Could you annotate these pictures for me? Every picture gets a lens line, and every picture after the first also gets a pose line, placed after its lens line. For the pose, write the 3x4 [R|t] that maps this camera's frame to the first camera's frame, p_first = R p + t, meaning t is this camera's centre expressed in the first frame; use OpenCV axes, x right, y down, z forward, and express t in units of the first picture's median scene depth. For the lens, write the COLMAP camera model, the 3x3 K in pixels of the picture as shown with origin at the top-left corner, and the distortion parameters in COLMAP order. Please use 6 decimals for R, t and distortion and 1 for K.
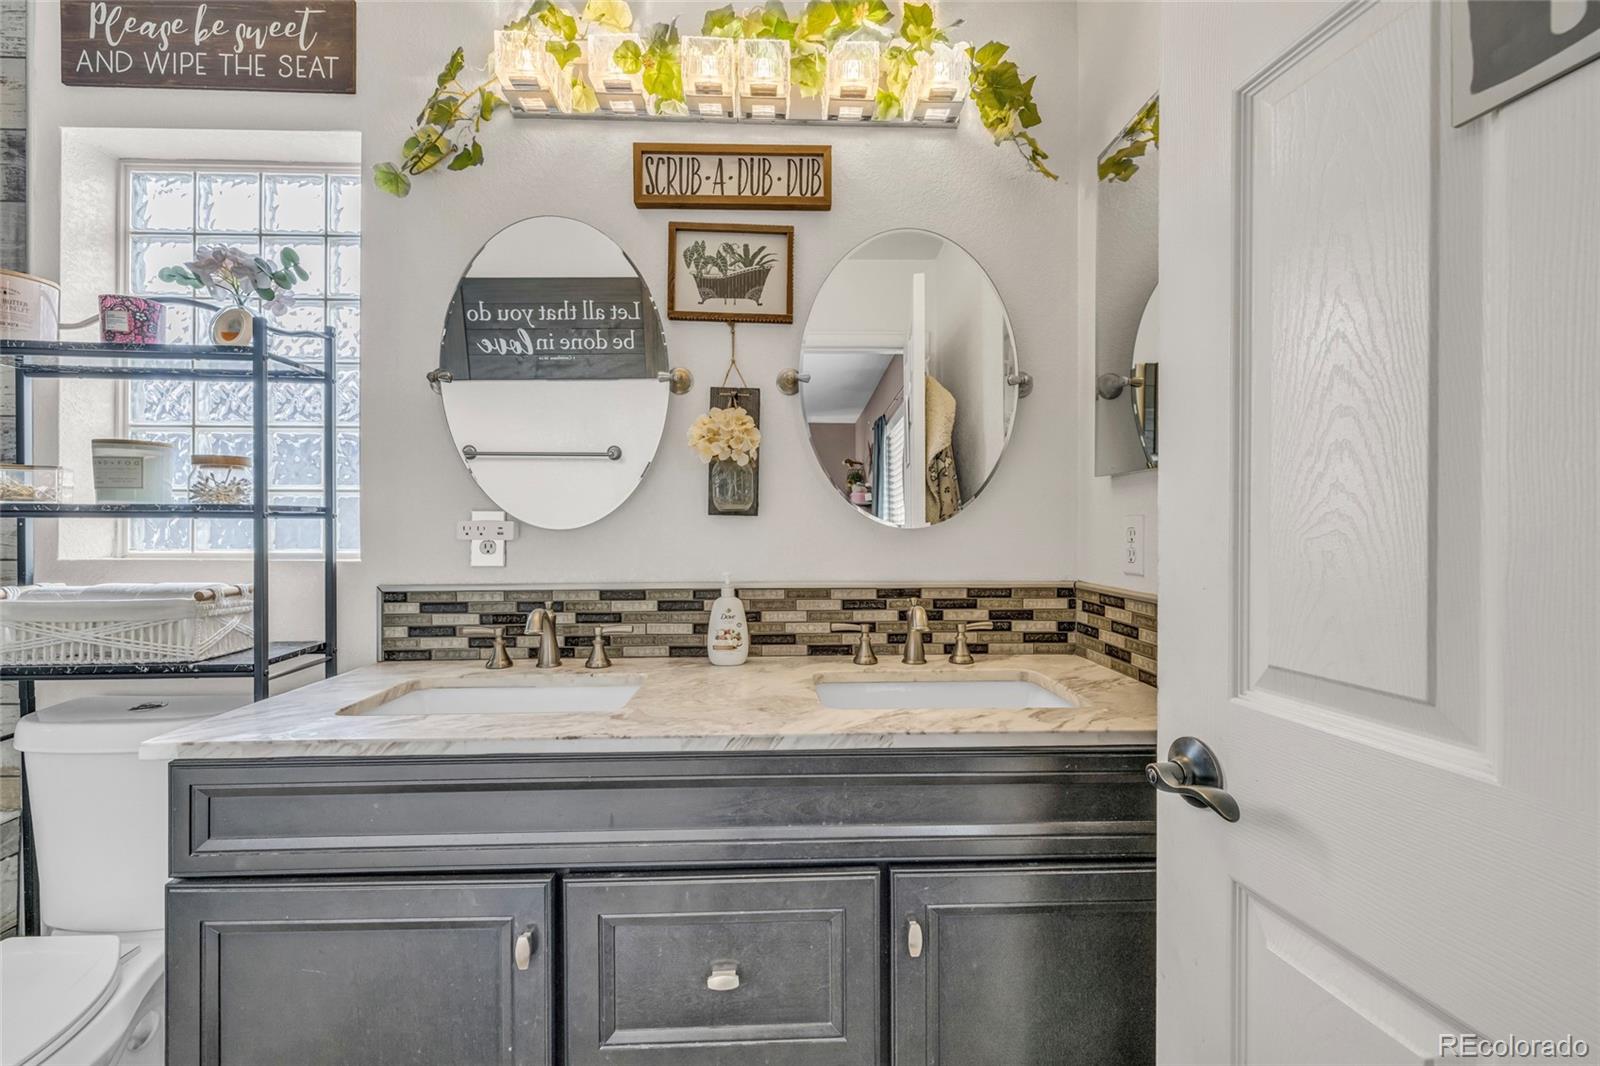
lens RADIAL K [[671.9, 0, 794.9], [0, 671.9, 528.9], [0, 0, 1]] dist [-0.000822, 0.000621]
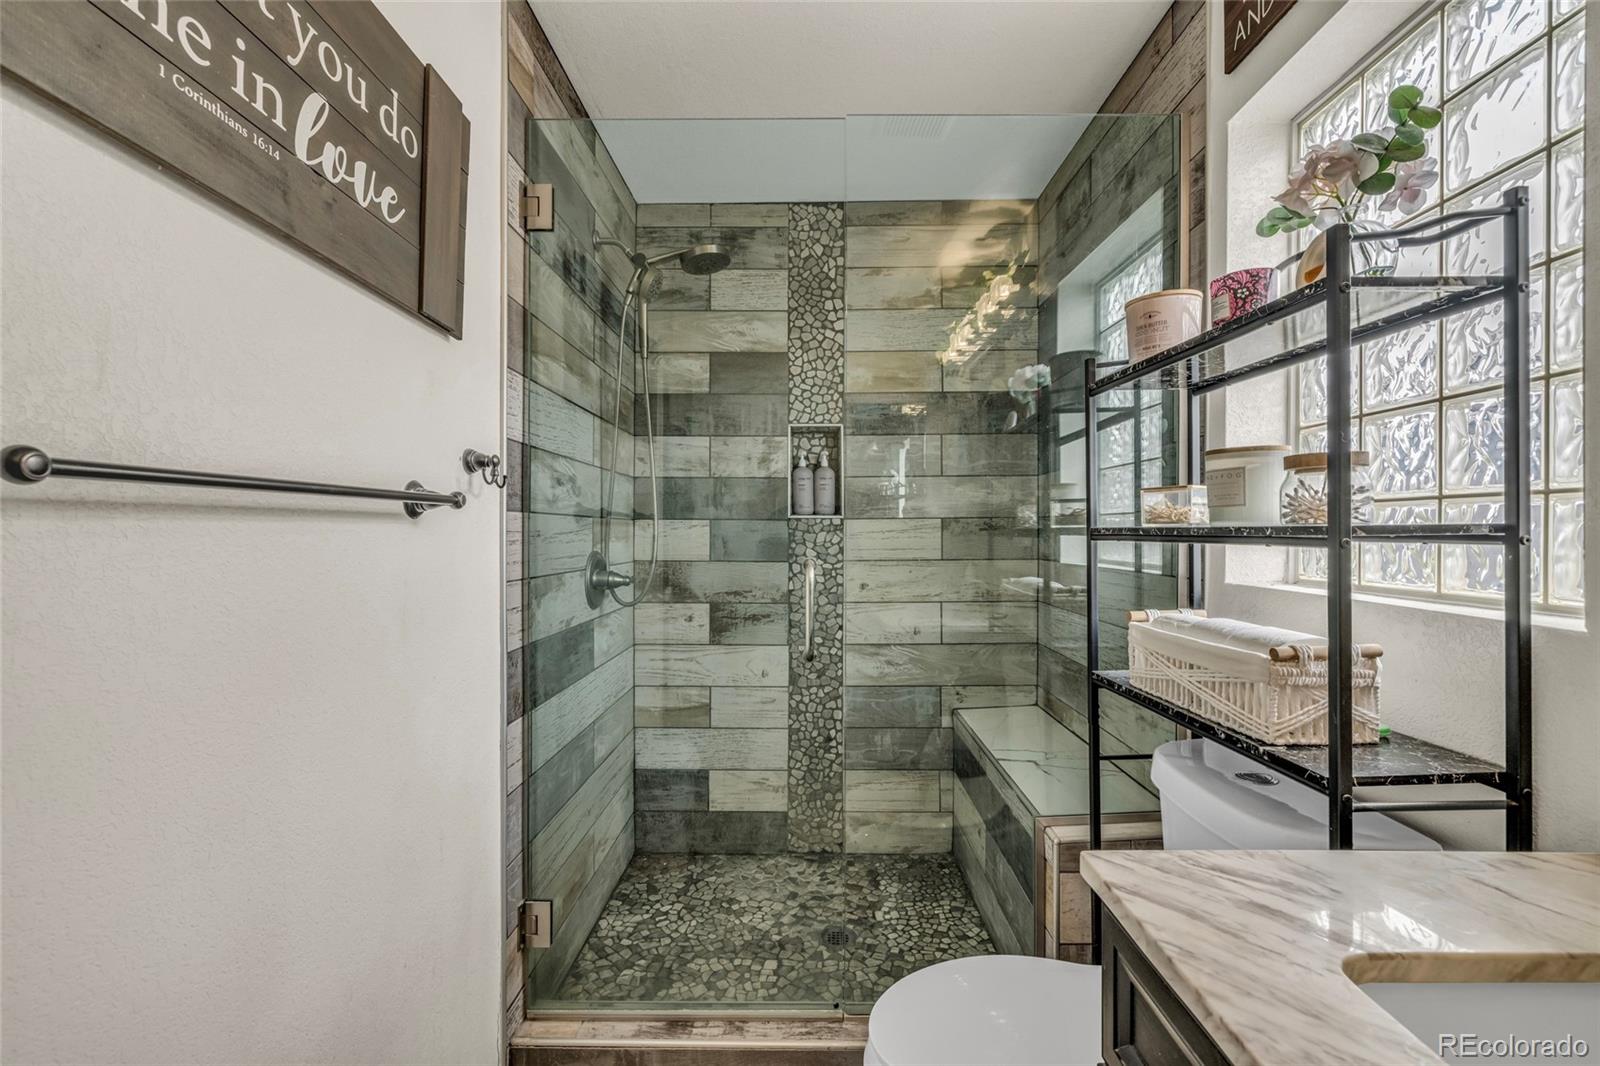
lens RADIAL K [[671.9, 0, 801.9], [0, 671.9, 531.0], [0, 0, 1]] dist [-0.000822, 0.000621]
pose [[-0.047209, -0.000173, -0.998885, -0.131213], [-0.000143, 1.000000, -0.000167, -0.027360], [0.998885, 0.000135, -0.047209, 0.468154]]
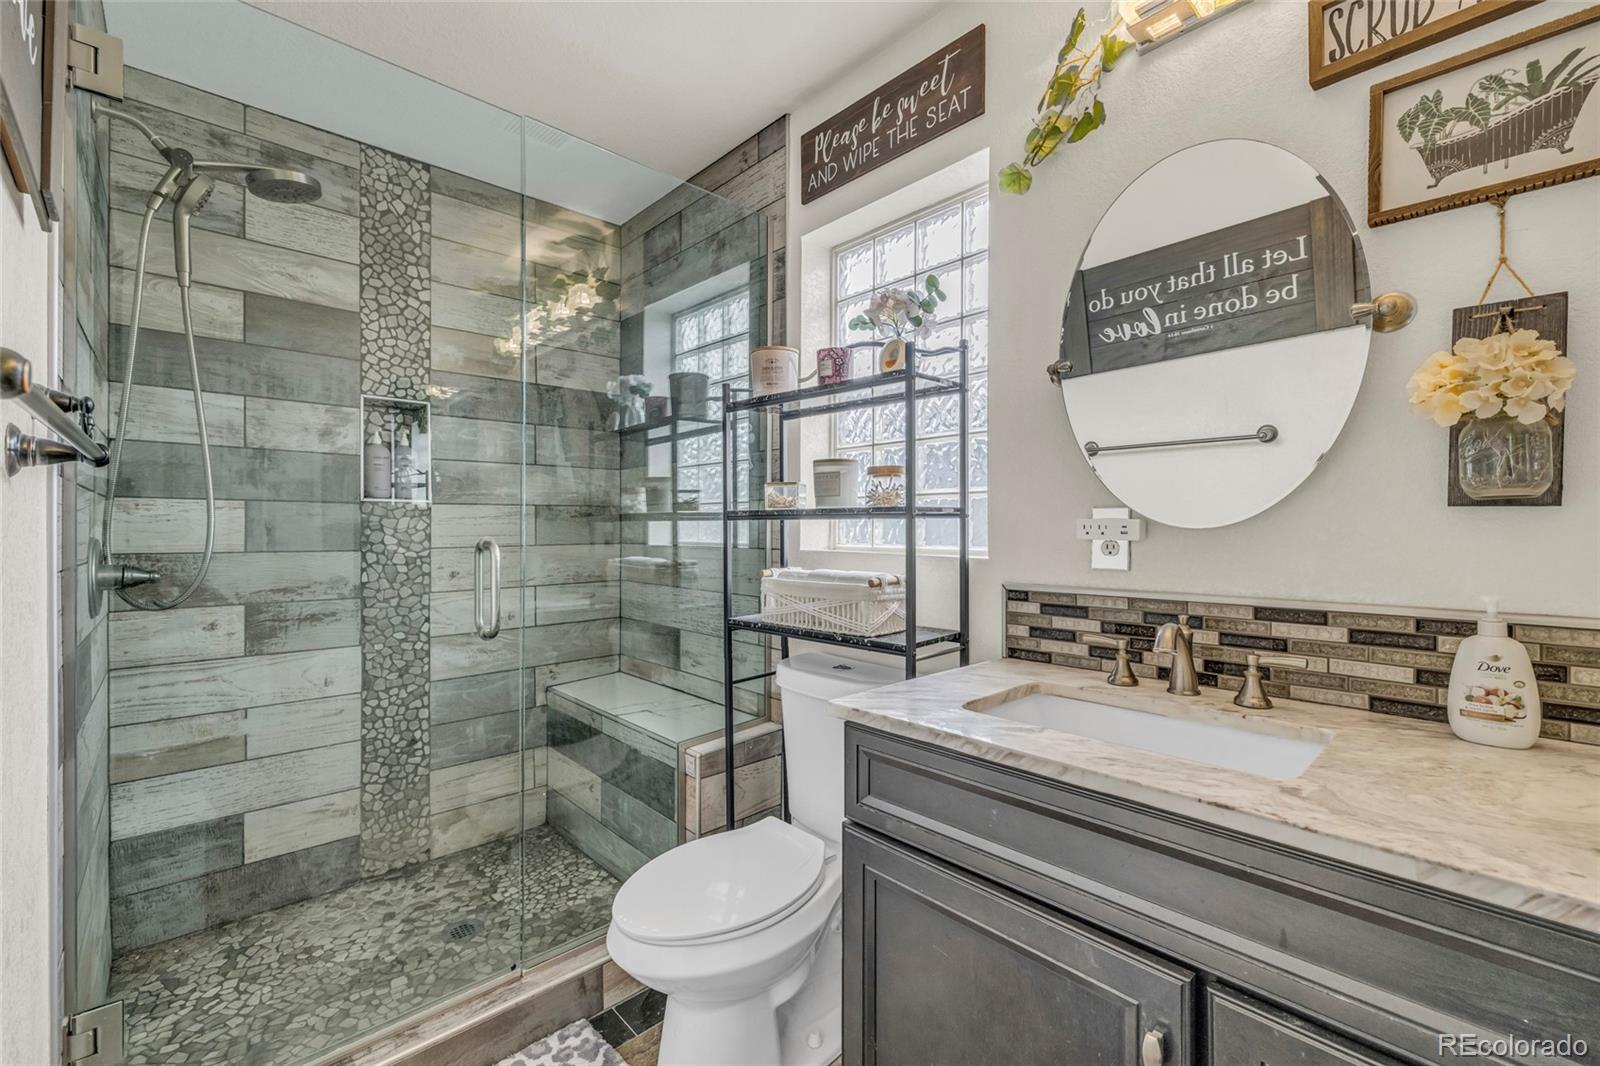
lens RADIAL K [[671.9, 0, 803.2], [0, 671.9, 530.0], [0, 0, 1]] dist [-0.000822, 0.000621]
pose [[0.654123, 0.002437, -0.756384, -0.046204], [-0.000415, 0.999996, 0.002863, 0.000822], [0.756388, -0.001559, 0.654121, 0.102484]]
